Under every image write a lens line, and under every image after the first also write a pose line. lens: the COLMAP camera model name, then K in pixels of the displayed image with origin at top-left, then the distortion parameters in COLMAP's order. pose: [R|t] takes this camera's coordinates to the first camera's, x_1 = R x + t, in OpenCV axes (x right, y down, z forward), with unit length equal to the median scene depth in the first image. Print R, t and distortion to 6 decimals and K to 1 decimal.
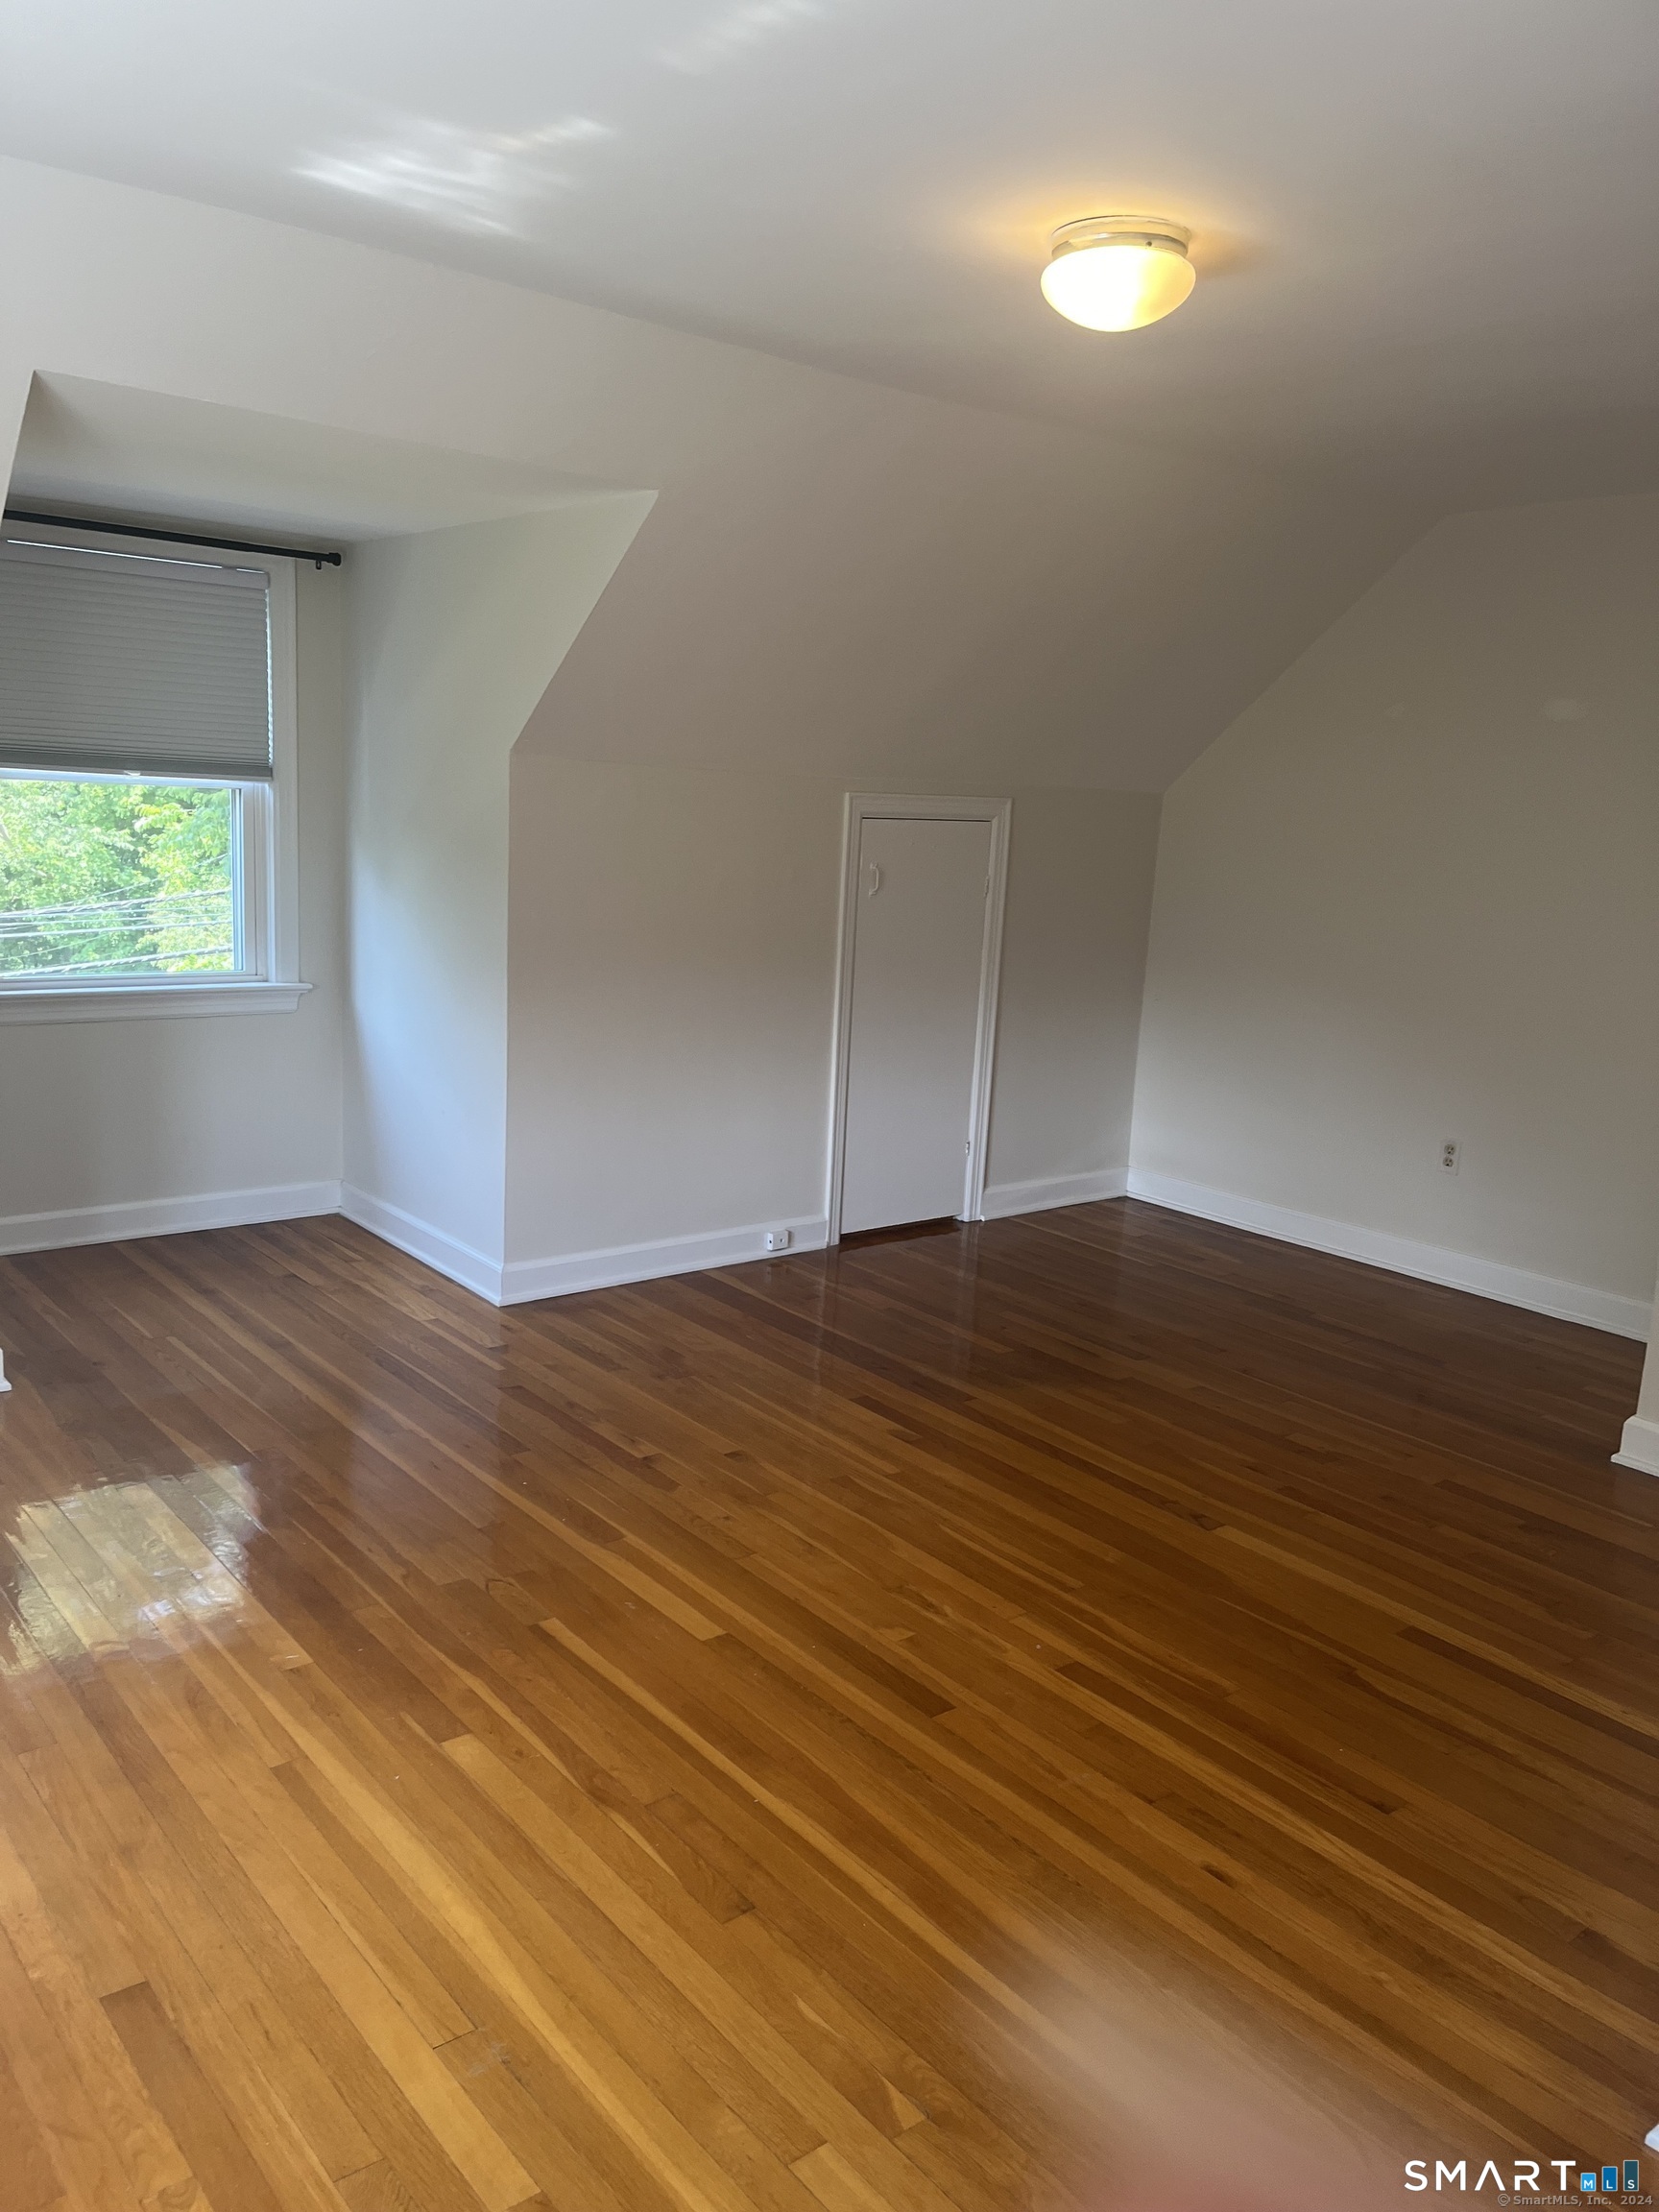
lens RADIAL K [[1677.8, 0, 812.8], [0, 1677.8, 1106.5], [0, 0, 1]] dist [0.073842, -0.097862]
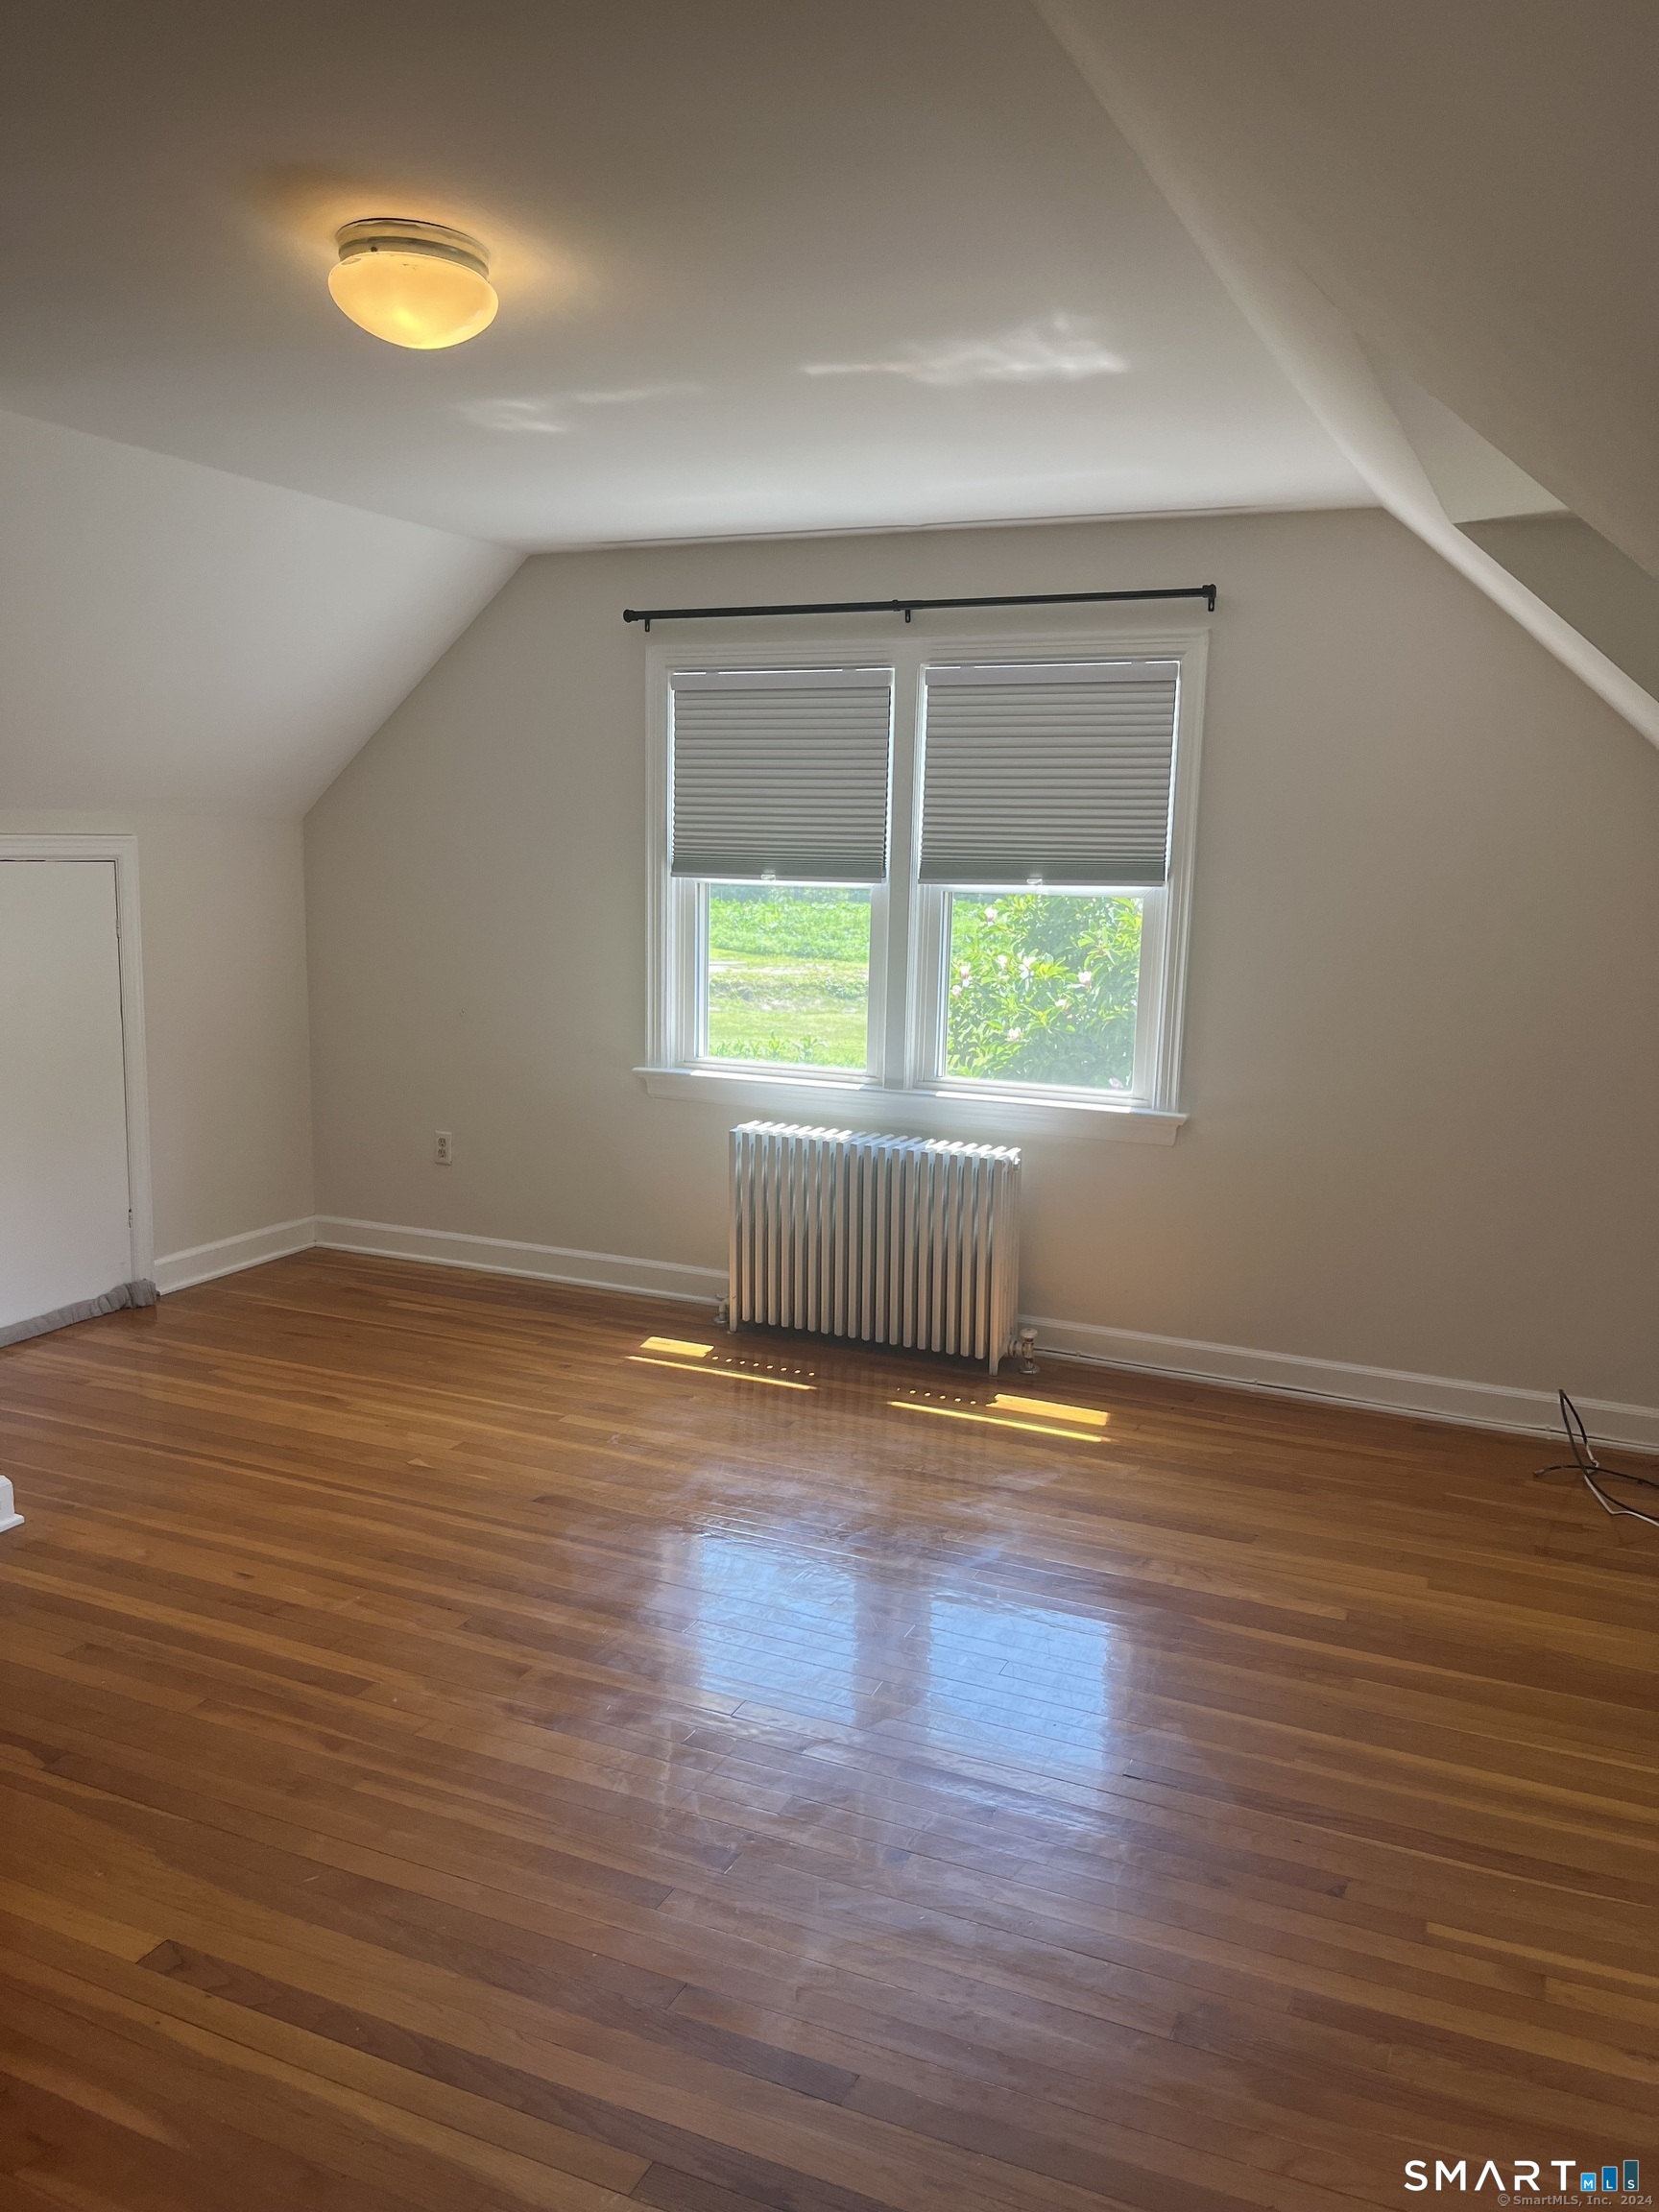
lens RADIAL K [[1670.4, 0, 829.5], [0, 1670.4, 1106.0], [0, 0, 1]] dist [0.068094, -0.238252]
pose [[-0.891798, -0.009734, -0.452329, 0.380490], [-0.159291, 0.942510, 0.293771, -0.357572], [0.423465, 0.334036, -0.842079, 1.959842]]
